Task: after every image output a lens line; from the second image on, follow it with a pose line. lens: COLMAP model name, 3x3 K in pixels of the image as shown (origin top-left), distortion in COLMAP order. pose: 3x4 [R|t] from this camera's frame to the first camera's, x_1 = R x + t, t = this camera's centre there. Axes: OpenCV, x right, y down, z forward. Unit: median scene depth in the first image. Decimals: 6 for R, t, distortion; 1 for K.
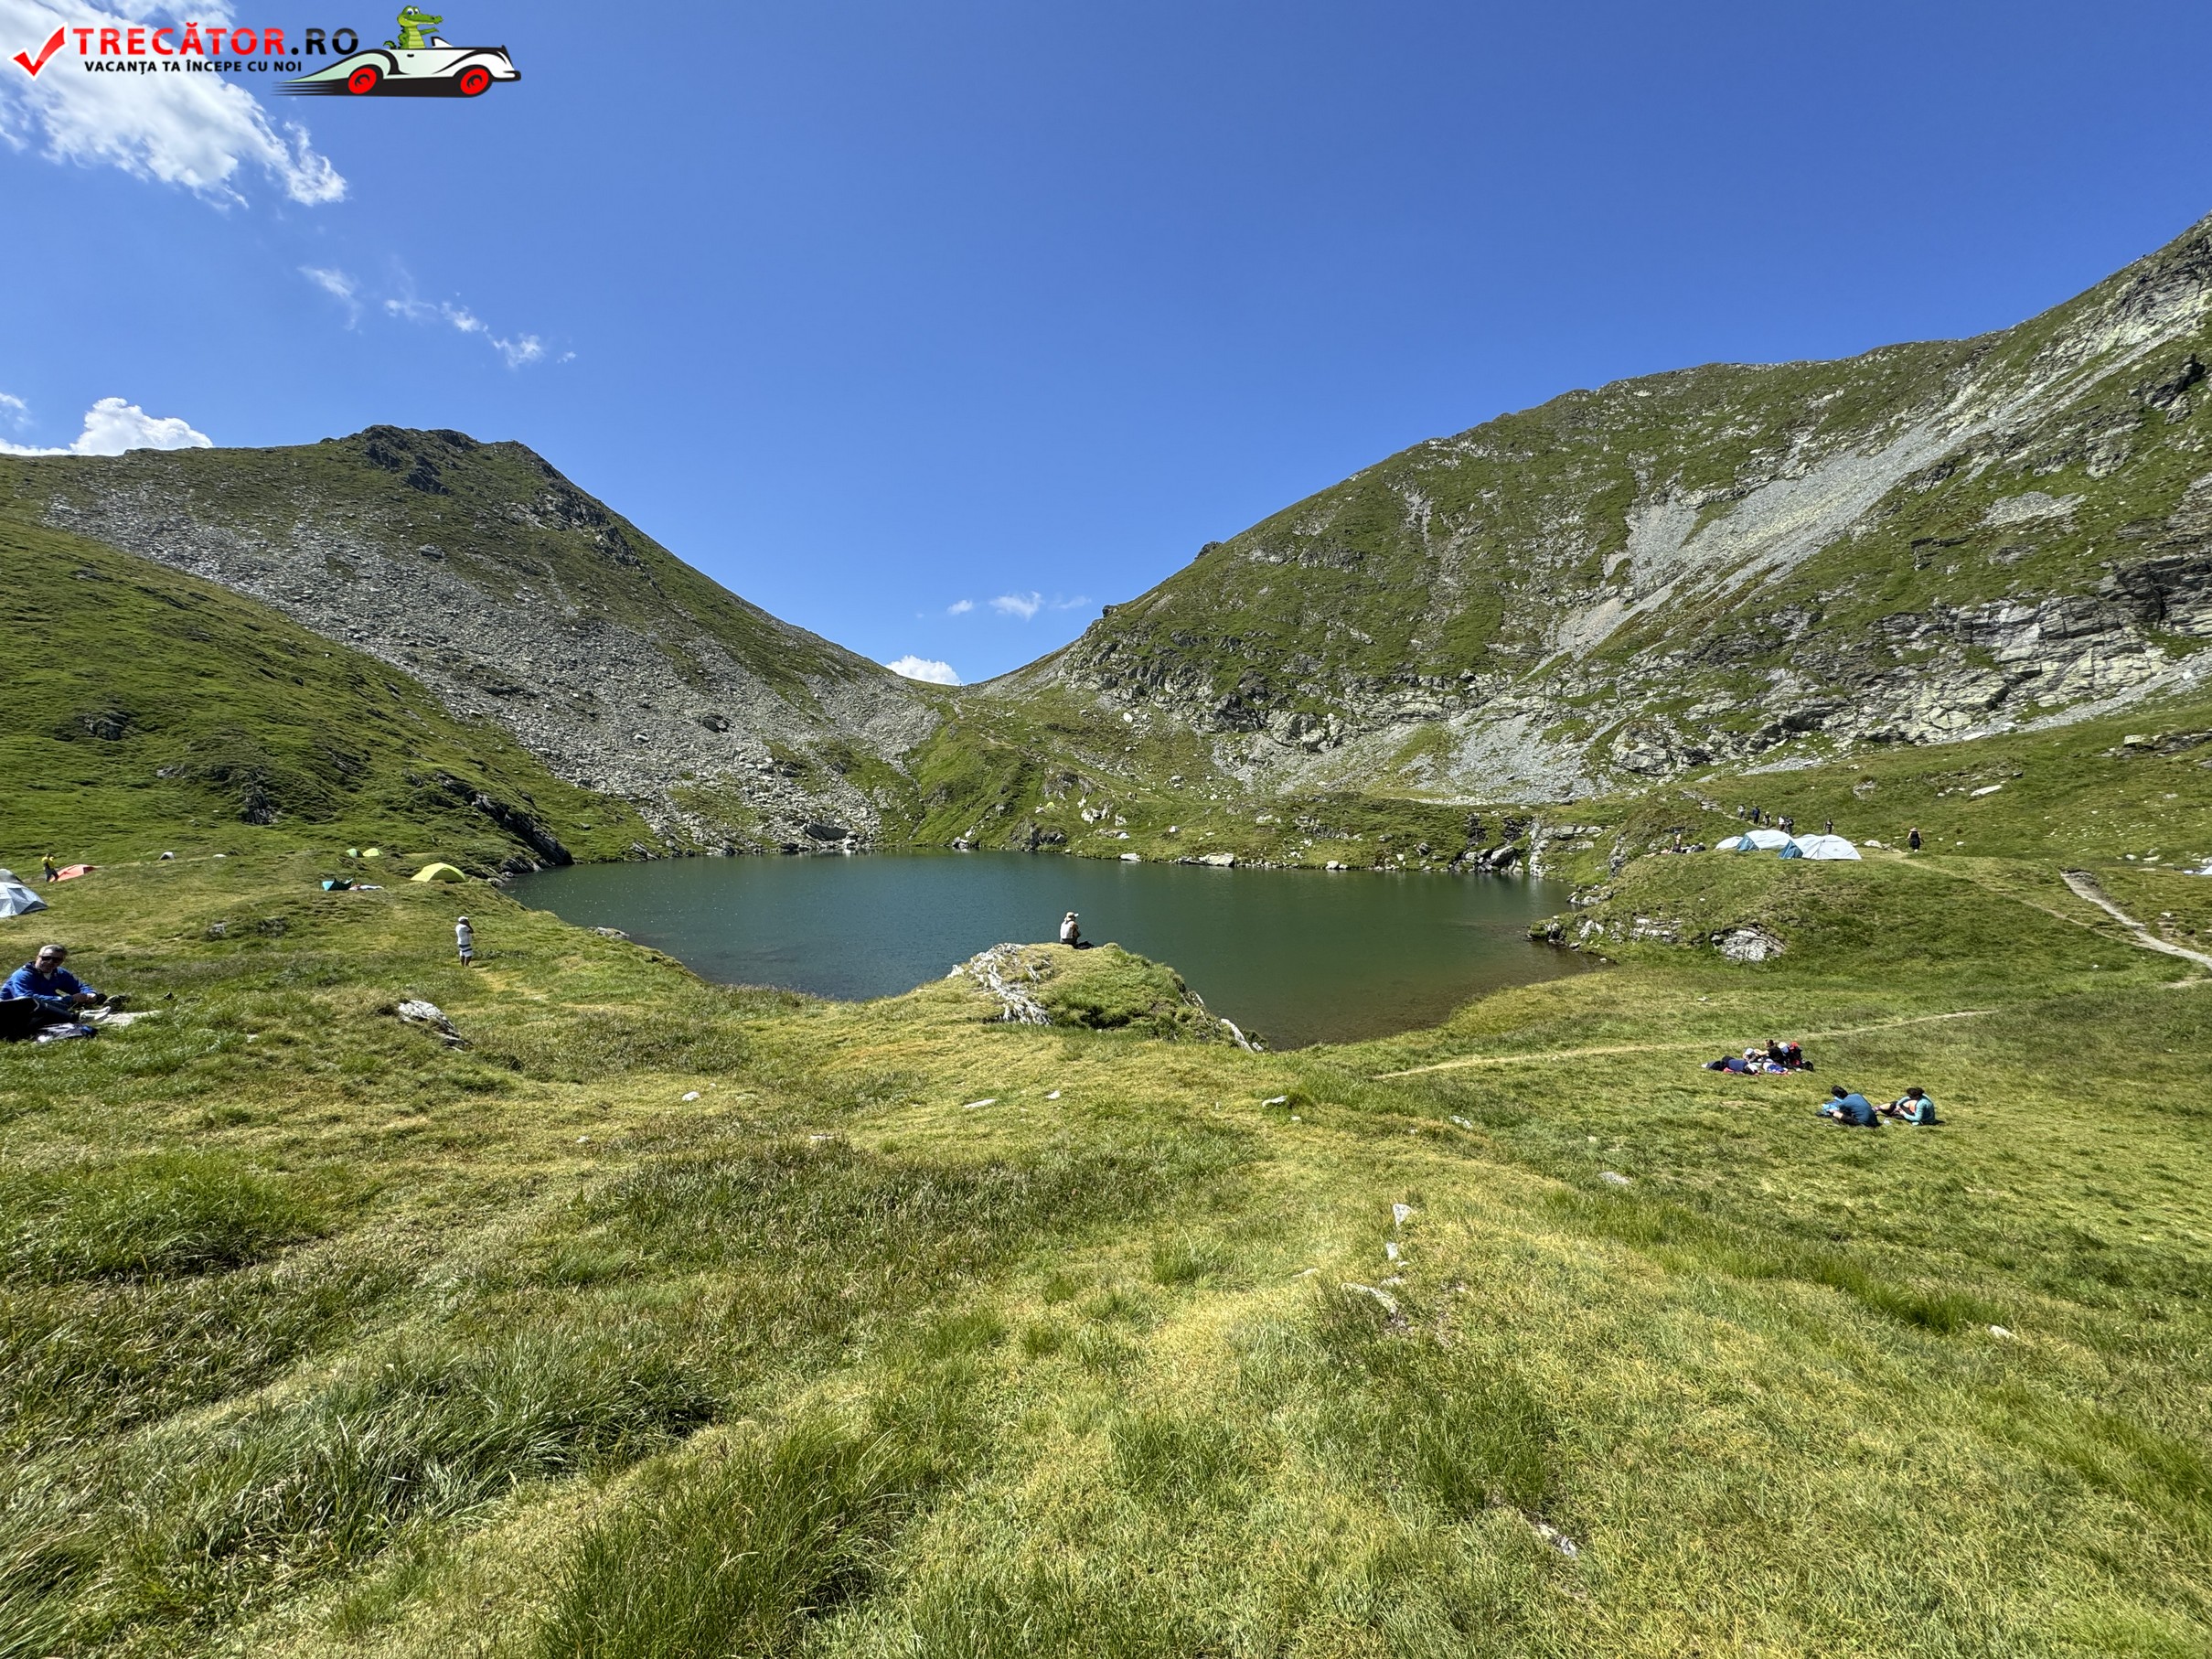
lens RADIAL K [[880.7, 0, 1105.5], [0, 880.7, 827.1], [0, 0, 1]] dist [-0.002601, 0.000274]
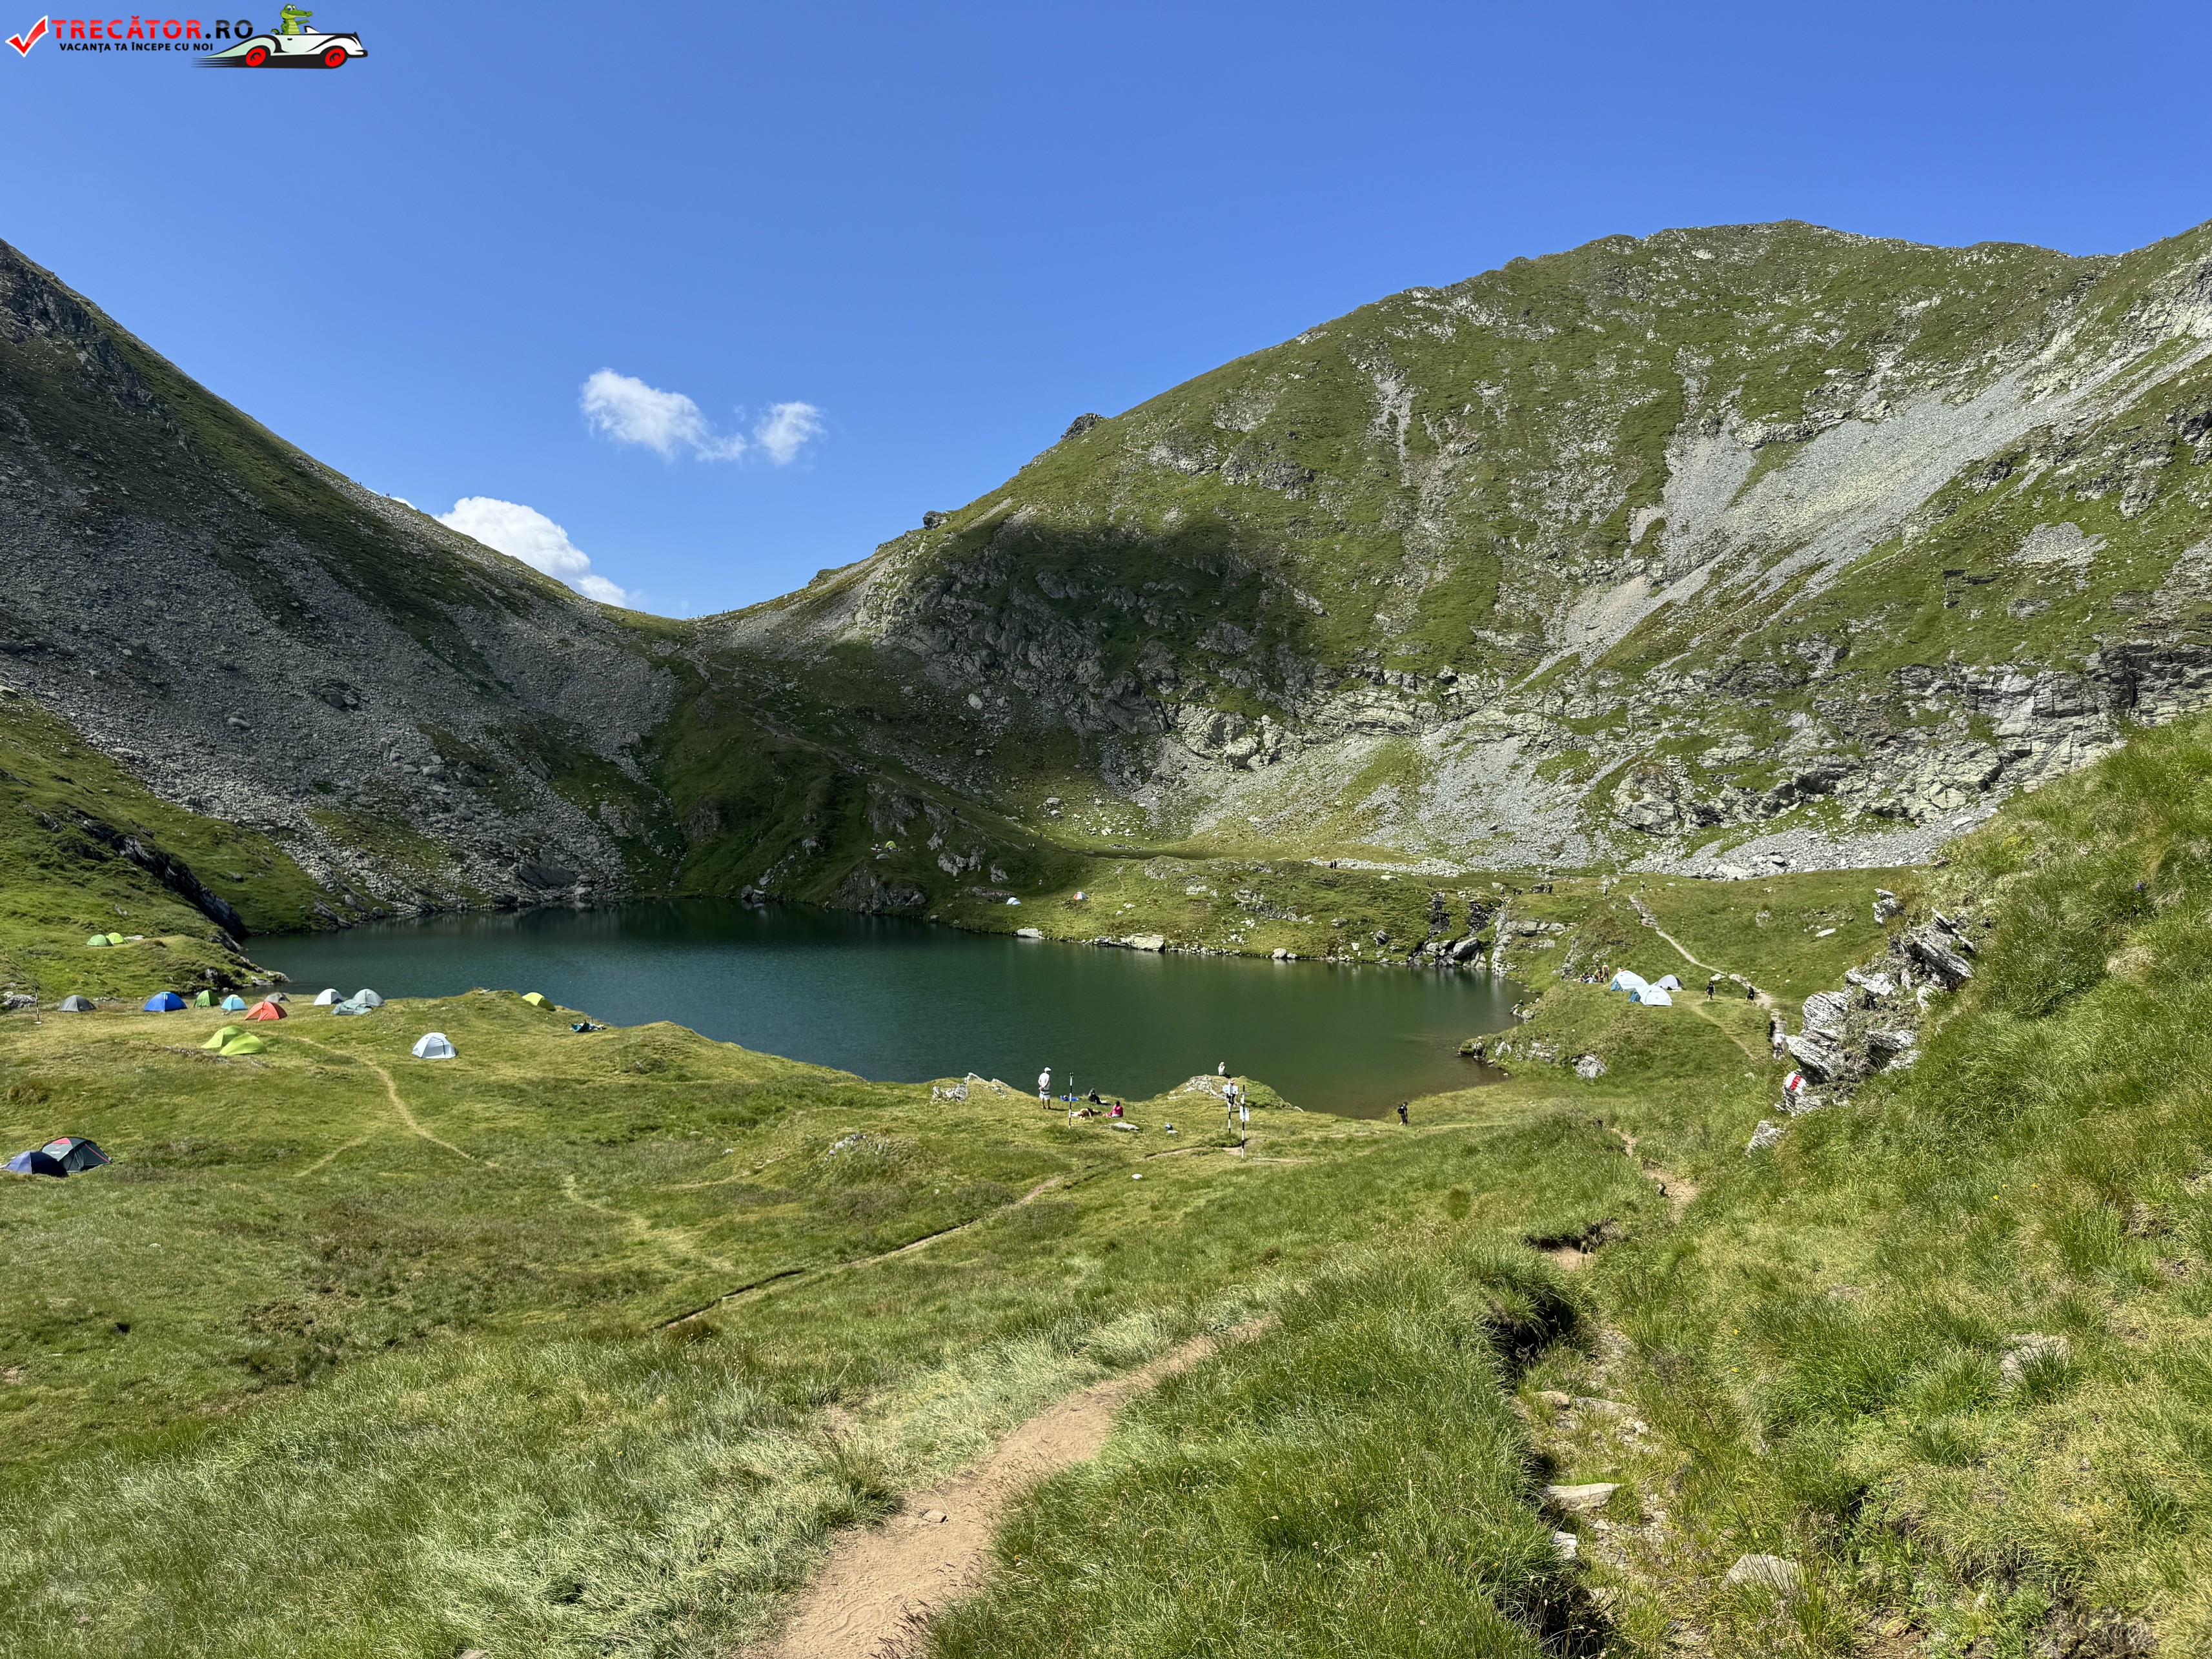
lens RADIAL K [[1555.6, 0, 1114.9], [0, 1555.6, 825.6], [0, 0, 1]] dist [0.051527, -0.066490]
pose [[0.985335, 0.022269, 0.169170, -0.128068], [-0.023292, 0.999720, 0.004059, -0.068029], [-0.169033, -0.007940, 0.985578, -0.374361]]
